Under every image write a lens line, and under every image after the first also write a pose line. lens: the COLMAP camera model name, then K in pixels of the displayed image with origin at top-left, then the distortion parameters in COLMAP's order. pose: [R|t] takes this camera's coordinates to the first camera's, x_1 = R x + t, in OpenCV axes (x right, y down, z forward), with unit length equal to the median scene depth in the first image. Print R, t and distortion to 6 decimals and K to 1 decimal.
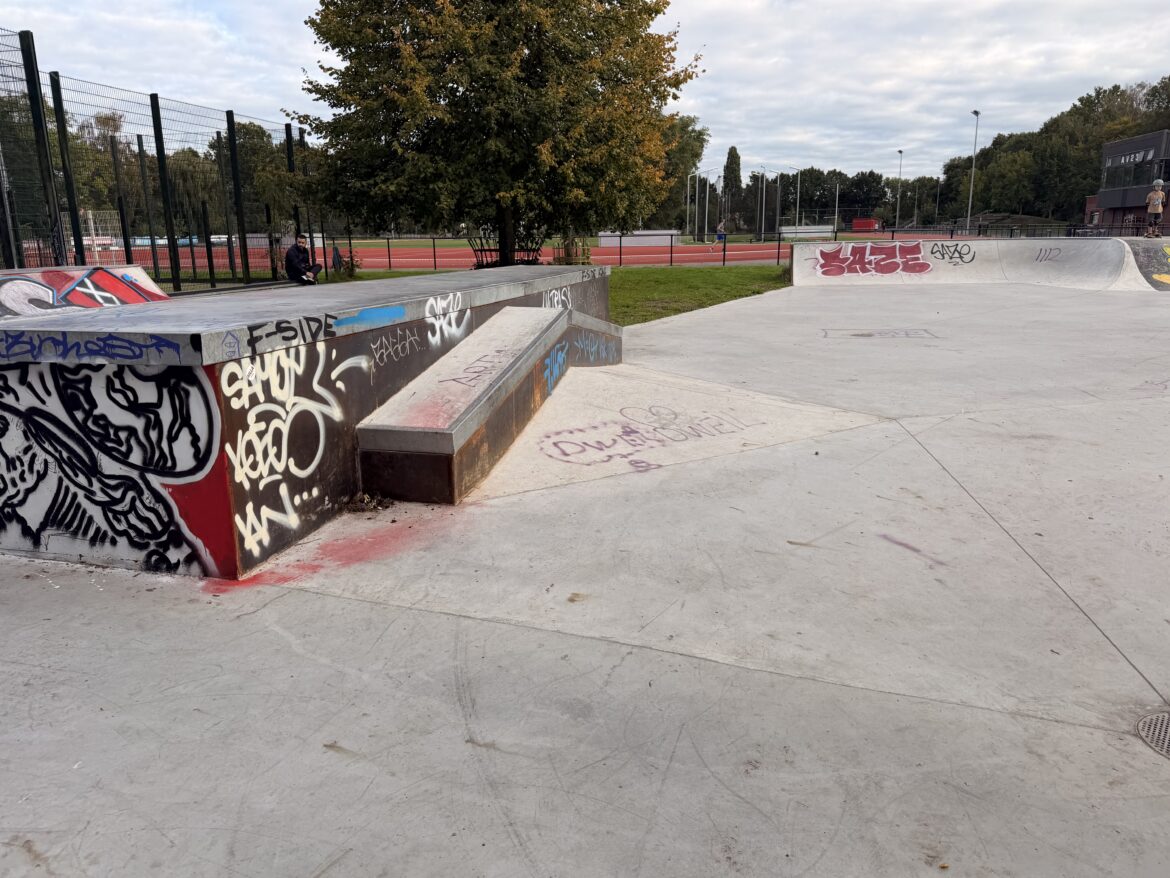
lens RADIAL K [[822.8, 0, 583.3], [0, 822.8, 431.2], [0, 0, 1]] dist [0.036345, -0.047998]
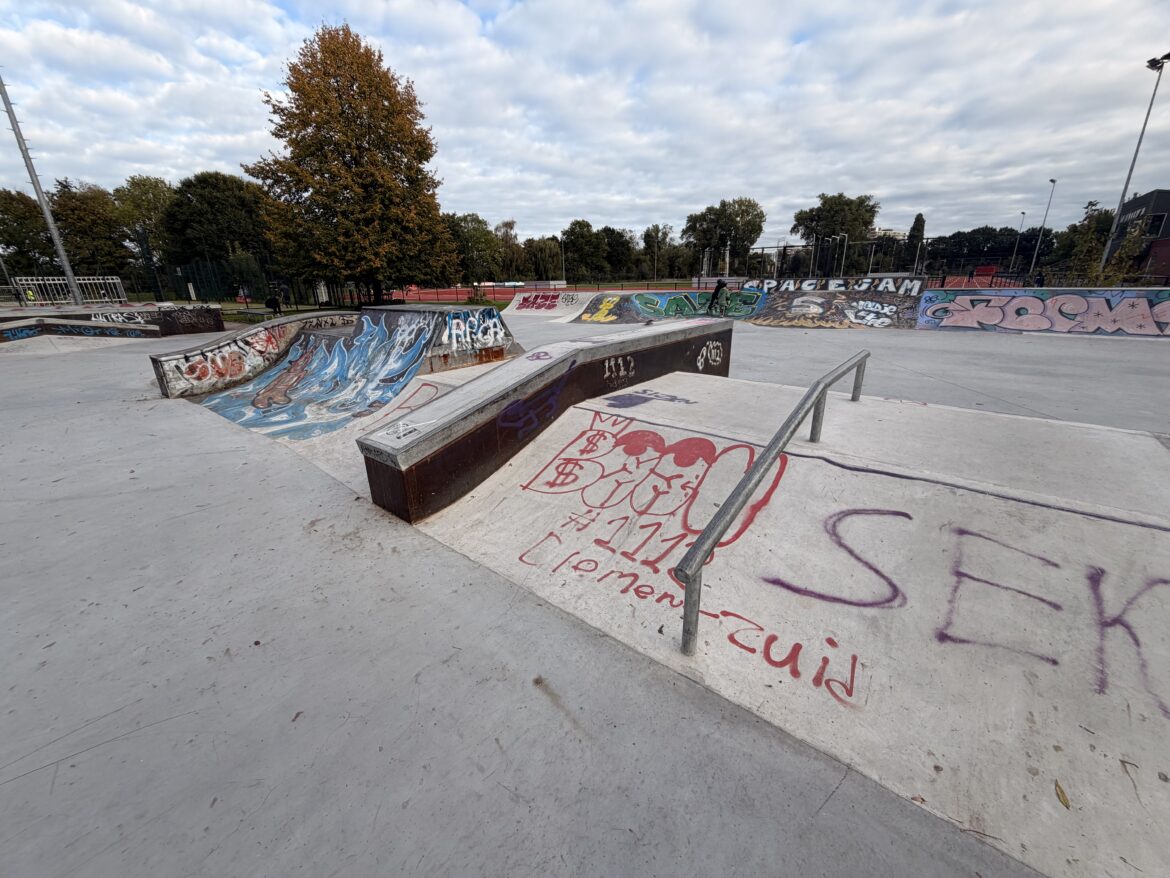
lens RADIAL K [[464.8, 0, 583.1], [0, 464.8, 437.9], [0, 0, 1]] dist [0.000029, -0.000179]
pose [[0.892006, 0.140997, -0.429470, 1.287409], [-0.098226, 0.987865, 0.120305, -0.045385], [0.441221, -0.065128, 0.895032, 0.068373]]
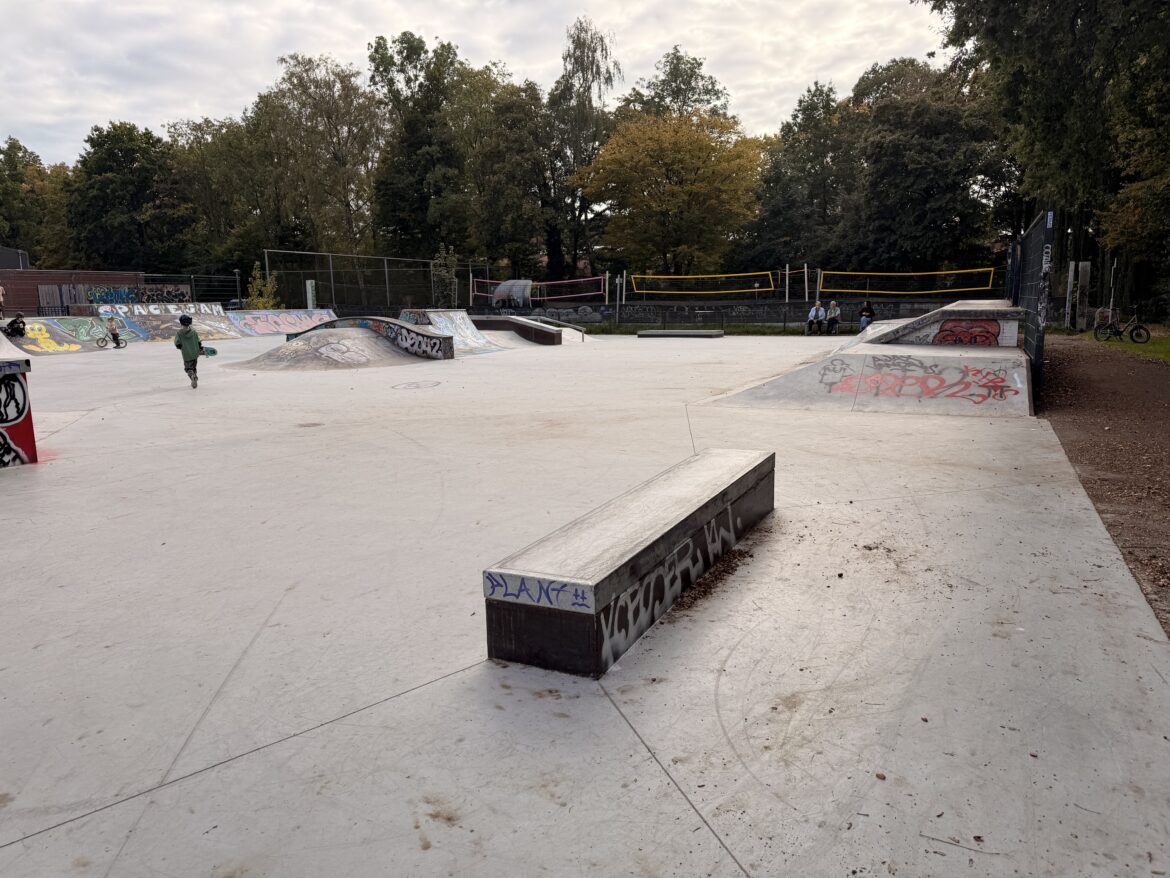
lens RADIAL K [[817.9, 0, 596.6], [0, 817.9, 434.1], [0, 0, 1]] dist [0.045354, -0.054983]
pose [[0.220640, -0.151251, 0.963557, -0.498057], [0.237891, 0.966414, 0.097226, 0.053661], [-0.945900, 0.207769, 0.249210, -0.244055]]
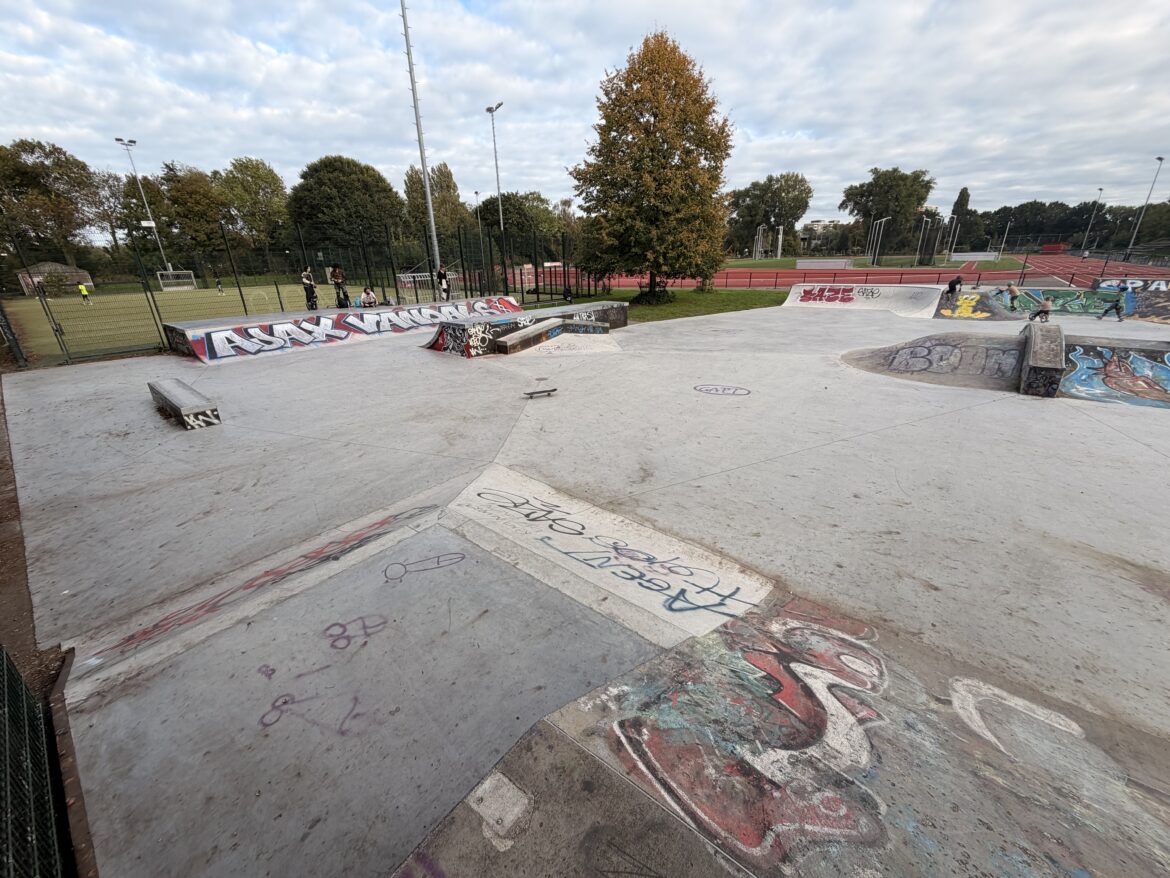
lens RADIAL K [[463.8, 0, 583.9], [0, 463.8, 439.6], [0, 0, 1]] dist [-0.000819, 0.000213]
pose [[0.884693, 0.165597, -0.435771, 0.508998], [-0.099462, 0.980308, 0.170599, 0.017780], [0.455440, -0.107585, 0.883742, -0.481454]]
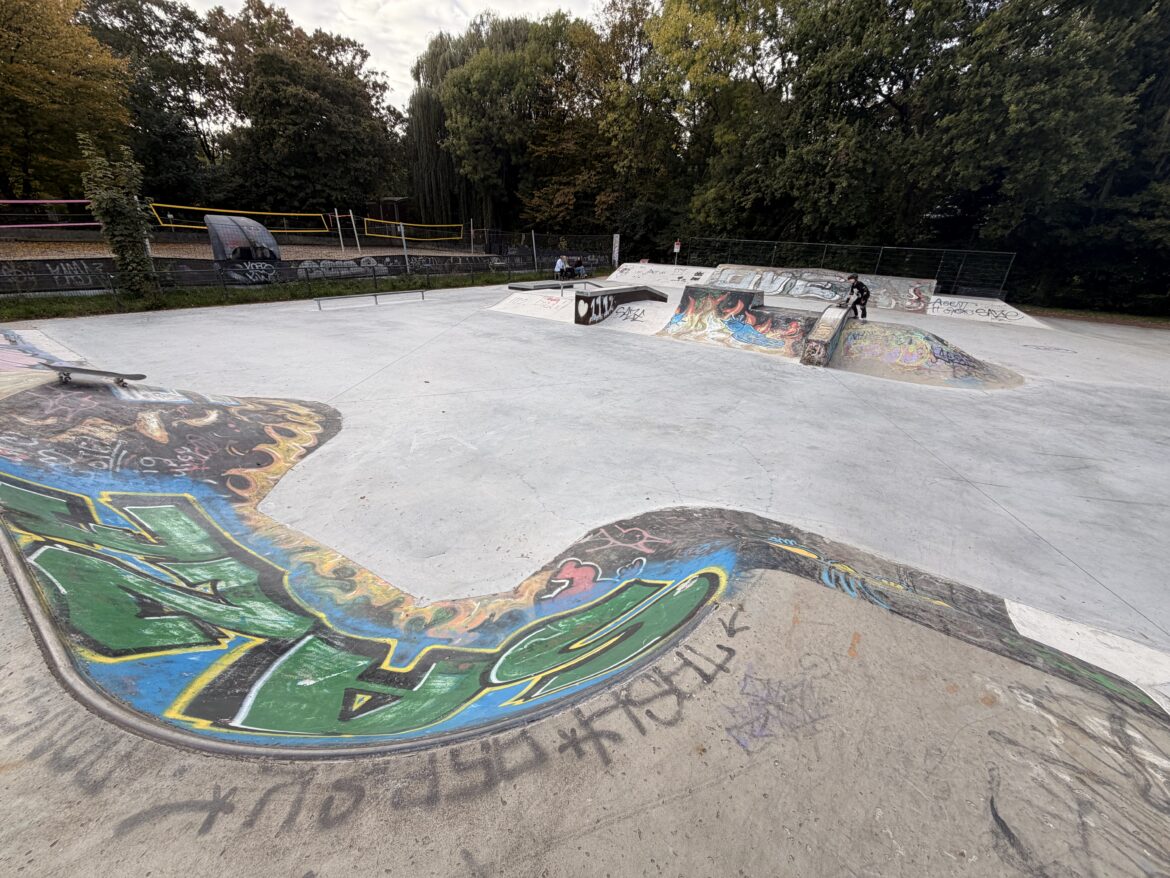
lens RADIAL K [[464.9, 0, 583.6], [0, 464.9, 438.5], [0, 0, 1]] dist [-0.001428, 0.000495]
pose [[-0.920343, -0.183966, 0.345145, 0.861014], [0.057780, 0.808835, 0.585190, -0.382601], [-0.386820, 0.558518, -0.733776, 1.249645]]
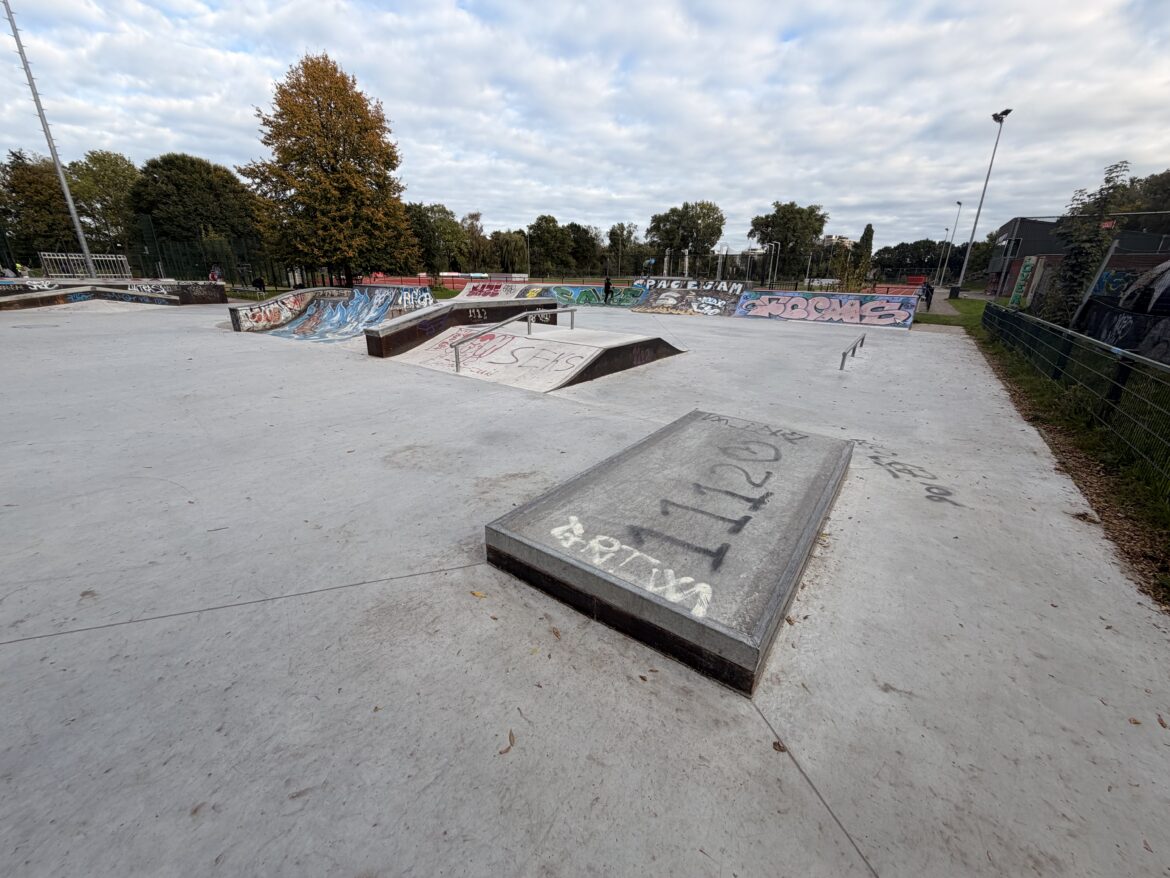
lens RADIAL K [[464.9, 0, 583.6], [0, 464.9, 438.5], [0, 0, 1]] dist [-0.001428, 0.000495]
pose [[0.917034, 0.160520, -0.365078, 1.575446], [-0.122968, 0.984627, 0.124047, 0.016220], [0.379378, -0.068863, 0.922676, -0.213312]]
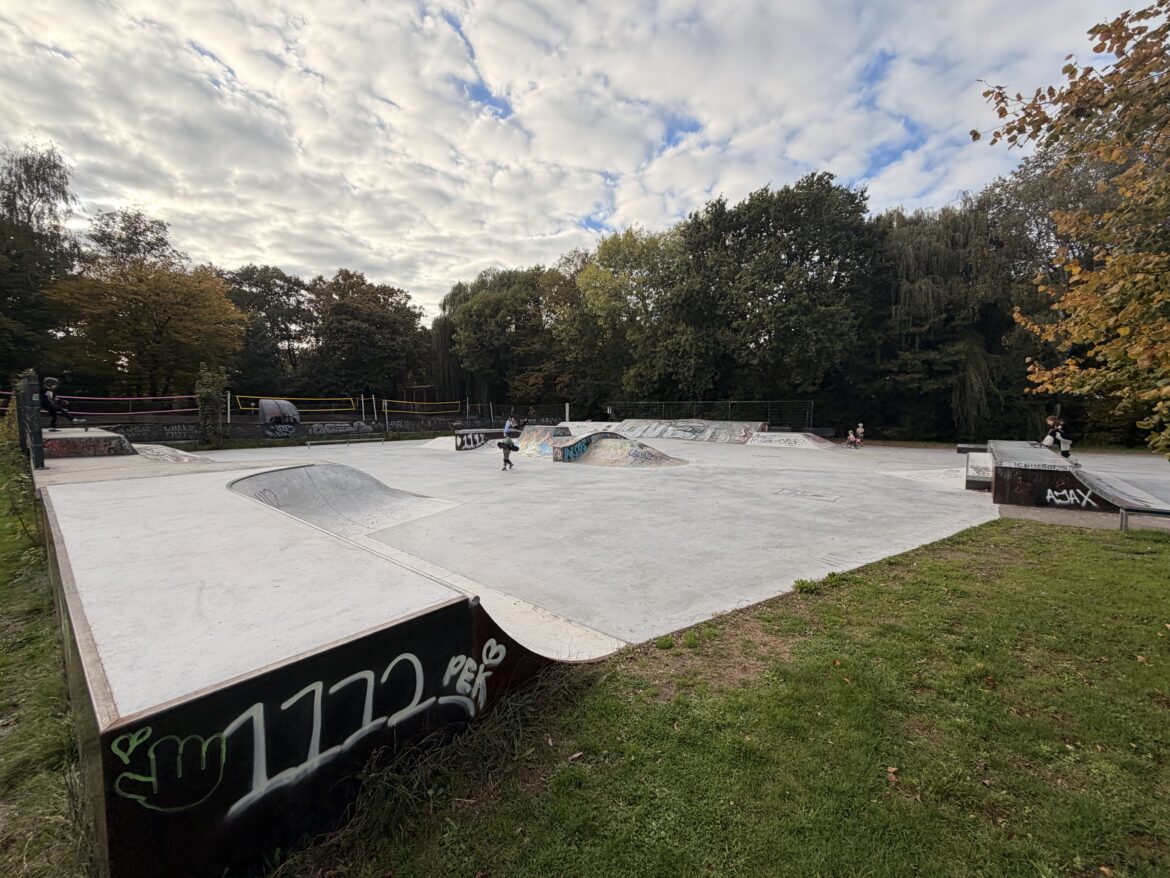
lens RADIAL K [[463.8, 0, 583.9], [0, 463.8, 439.6], [0, 0, 1]] dist [-0.000819, 0.000213]
pose [[-0.886124, -0.022983, 0.462878, 0.239476], [0.114235, 0.957122, 0.266212, -0.406666], [-0.449149, 0.288773, -0.845503, 1.489867]]
